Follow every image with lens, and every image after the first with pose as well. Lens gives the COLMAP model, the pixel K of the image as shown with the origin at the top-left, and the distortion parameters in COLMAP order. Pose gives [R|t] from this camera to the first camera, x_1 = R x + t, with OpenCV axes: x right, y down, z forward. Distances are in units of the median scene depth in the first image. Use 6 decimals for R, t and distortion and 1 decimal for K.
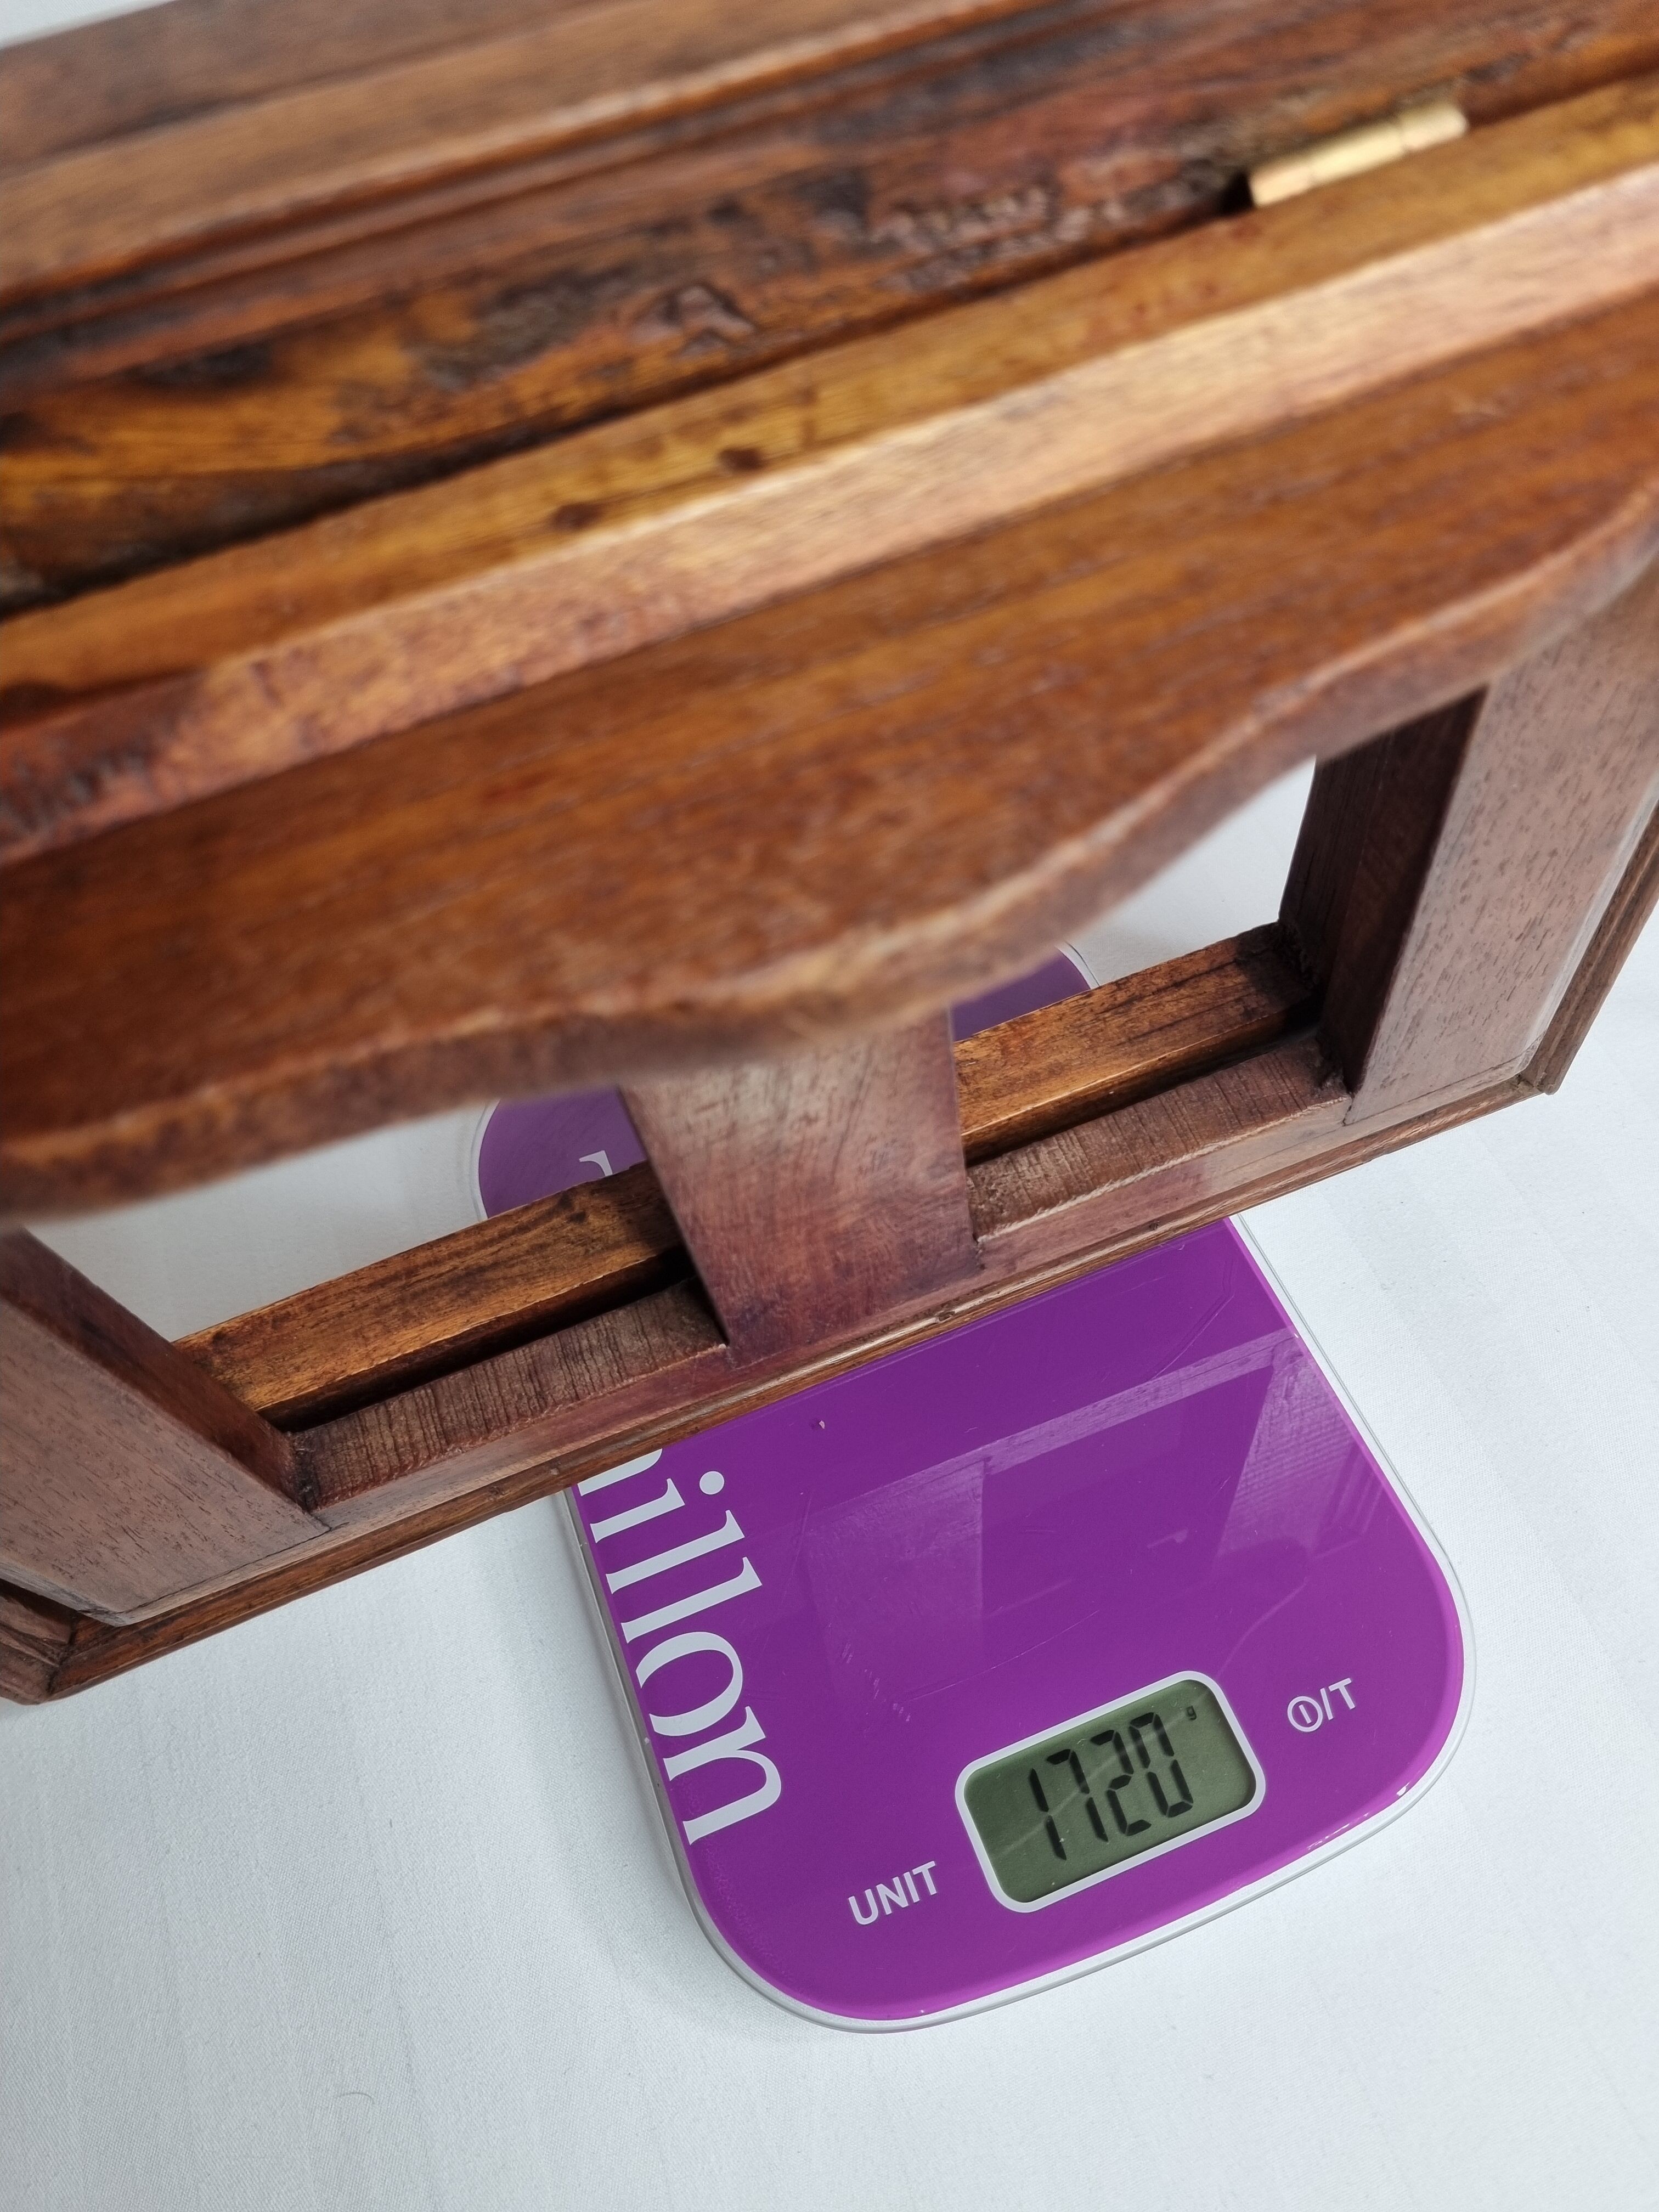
lens RADIAL K [[1680.5, 0, 827.0], [0, 1680.5, 1112.9], [0, 0, 1]] dist [0.023547, -0.025313]
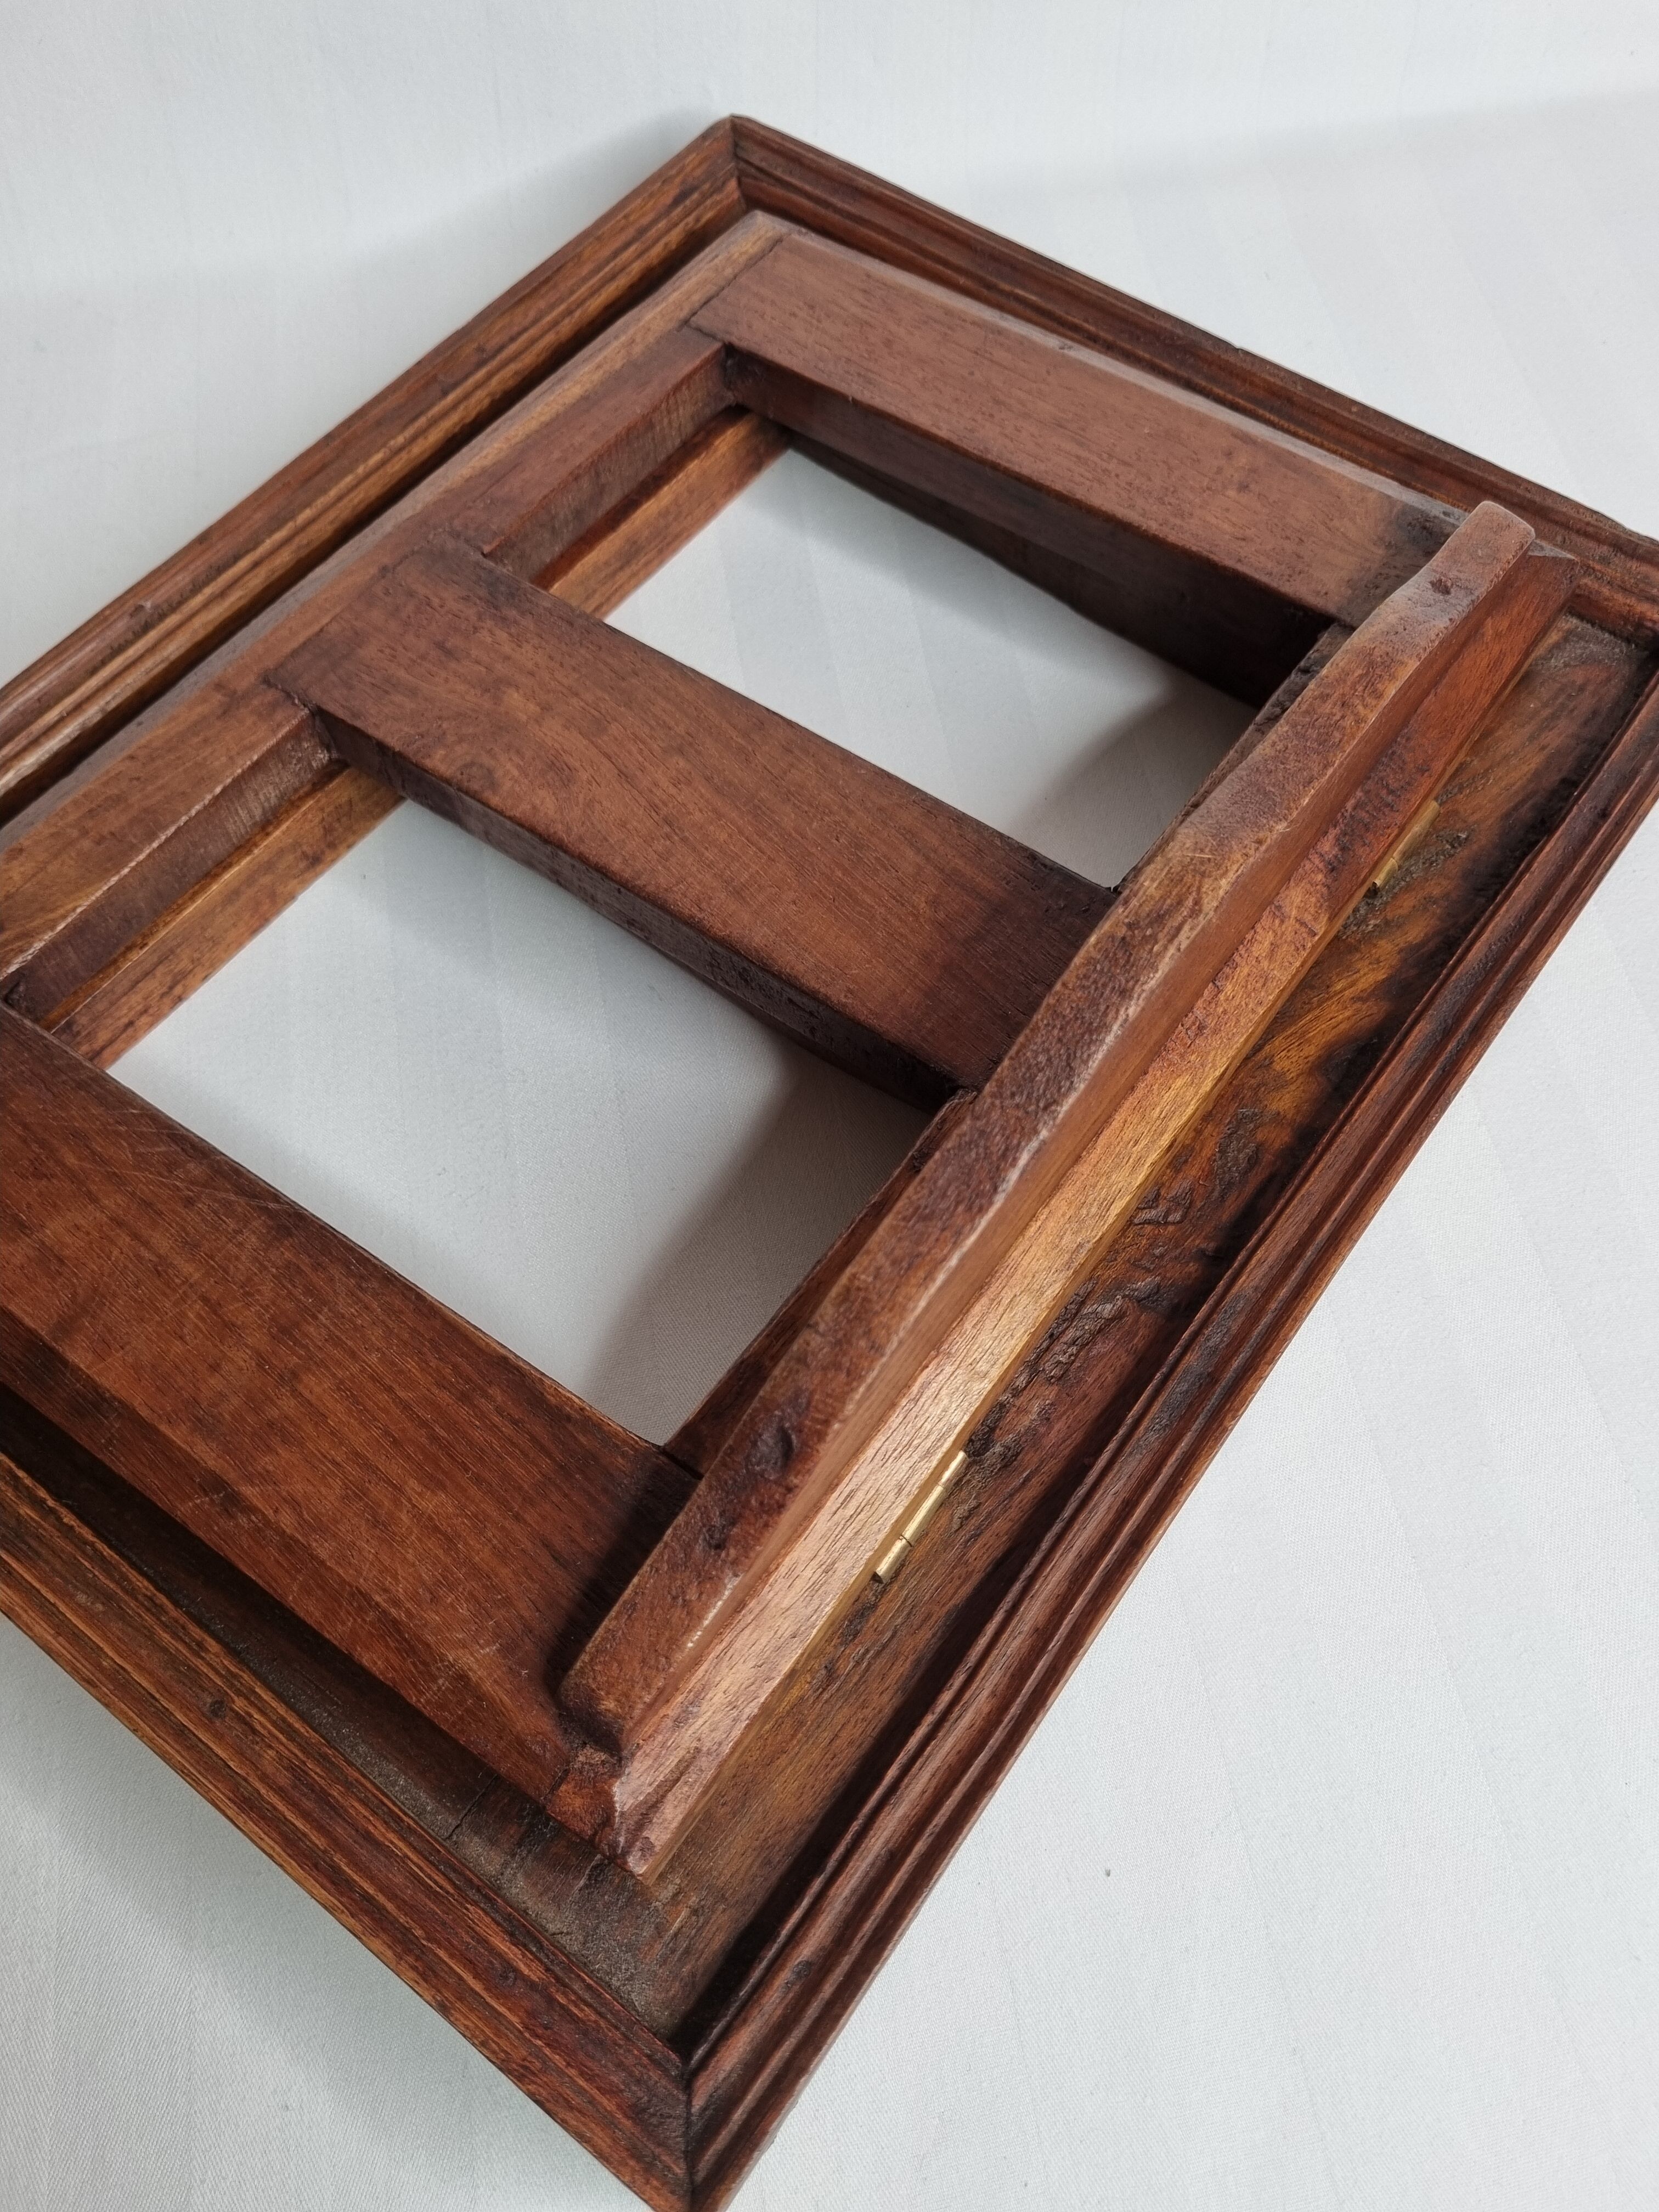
lens RADIAL K [[1680.5, 0, 829.2], [0, 1680.5, 1114.3], [0, 0, 1]] dist [0.023547, -0.025313]
pose [[-0.627015, 0.450208, -0.635740, 1.252161], [-0.190997, -0.880026, -0.434827, 0.468473], [-0.755230, -0.151219, 0.637778, 0.142596]]
